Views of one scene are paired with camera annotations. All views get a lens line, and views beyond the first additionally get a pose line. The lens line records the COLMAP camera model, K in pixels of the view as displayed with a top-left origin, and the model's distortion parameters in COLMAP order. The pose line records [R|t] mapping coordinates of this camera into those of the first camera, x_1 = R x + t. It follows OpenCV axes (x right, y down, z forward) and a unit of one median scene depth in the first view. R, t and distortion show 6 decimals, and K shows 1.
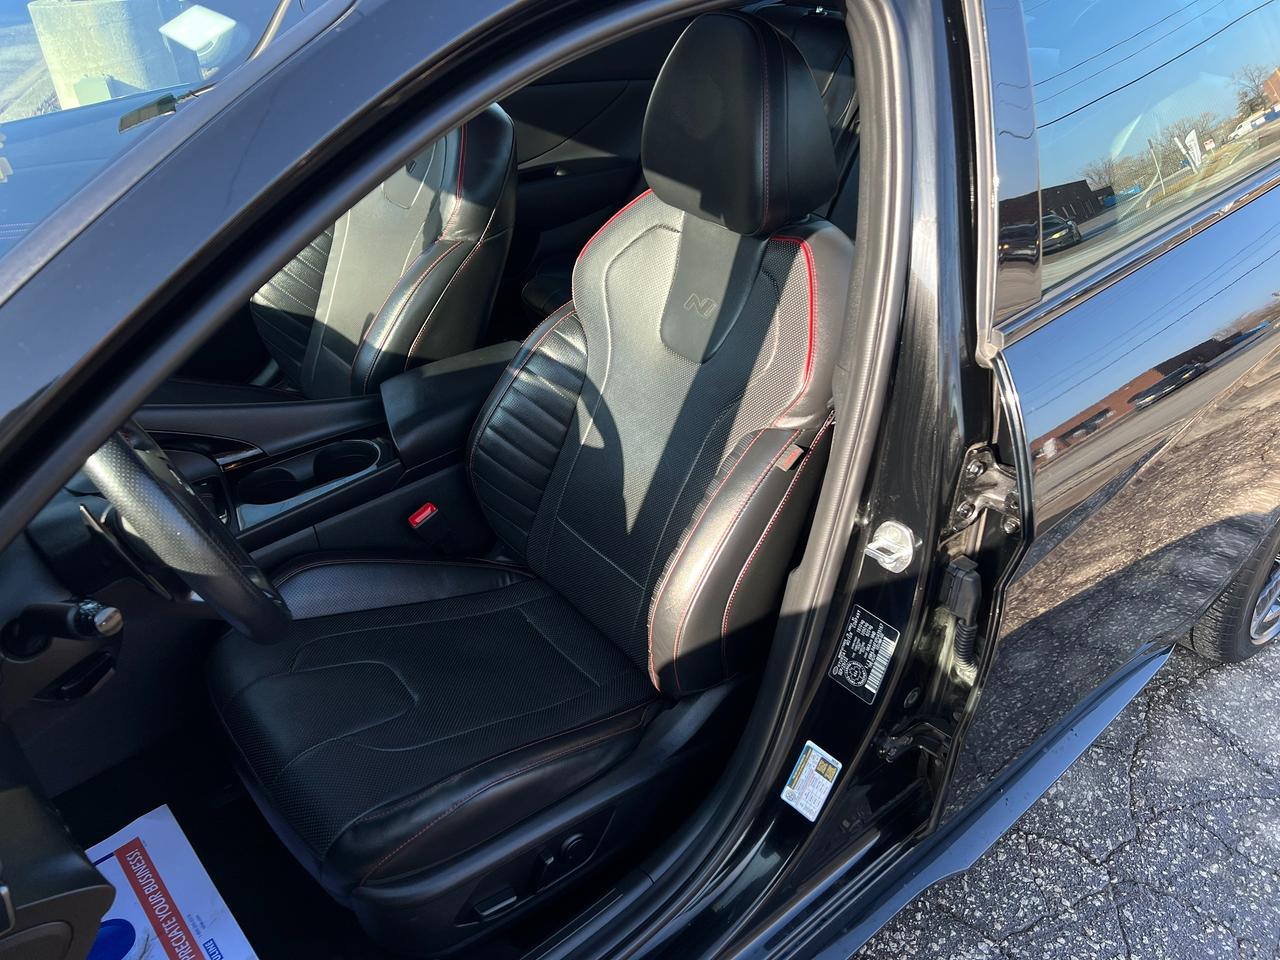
lens RADIAL K [[957.4, 0, 635.3], [0, 957.4, 481.3], [0, 0, 1]] dist [0.054941, -0.072759]
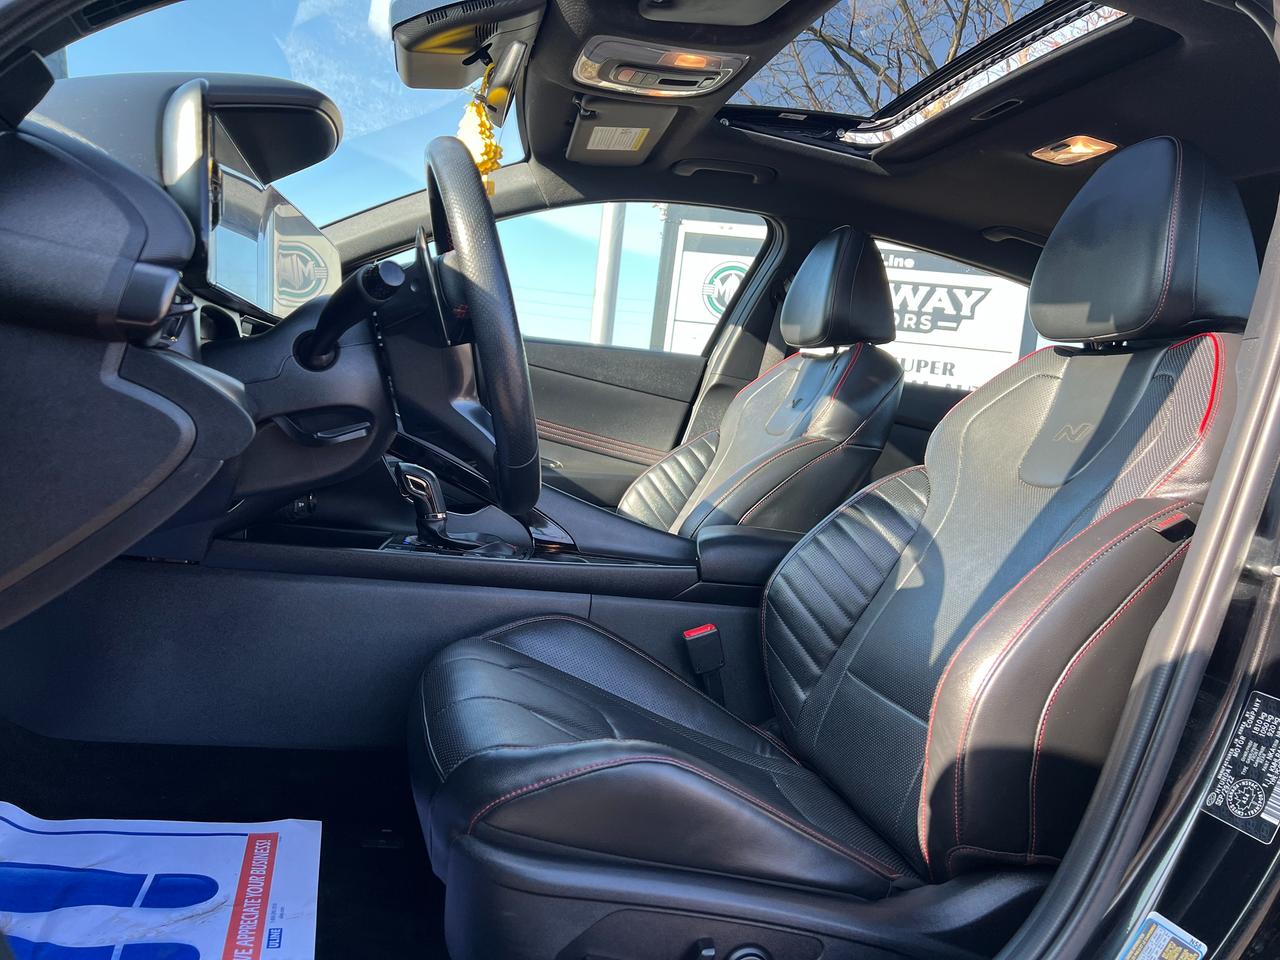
lens RADIAL K [[957.4, 0, 635.3], [0, 957.4, 481.3], [0, 0, 1]] dist [0.054941, -0.072759]
pose [[0.895410, 0.160107, -0.415460, 0.090417], [-0.358217, 0.813220, -0.458644, 0.429275], [0.264428, 0.559499, 0.785518, 0.246802]]
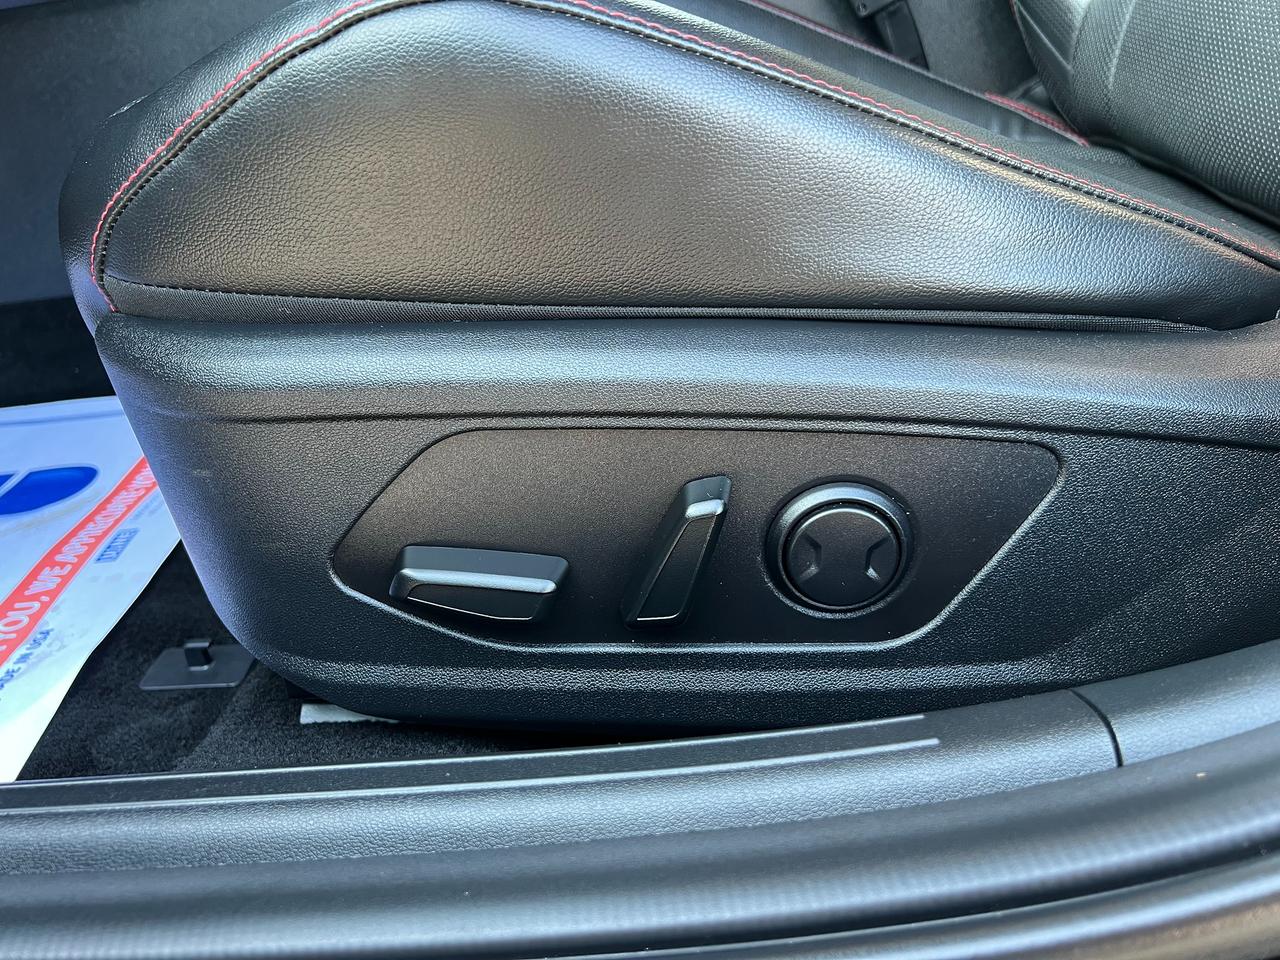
lens RADIAL K [[957.4, 0, 635.3], [0, 957.4, 481.3], [0, 0, 1]] dist [0.054941, -0.072759]
pose [[0.756271, 0.232192, -0.611670, 0.045720], [-0.264807, 0.963538, 0.038354, 0.358857], [0.598273, 0.132969, 0.790182, 0.754749]]
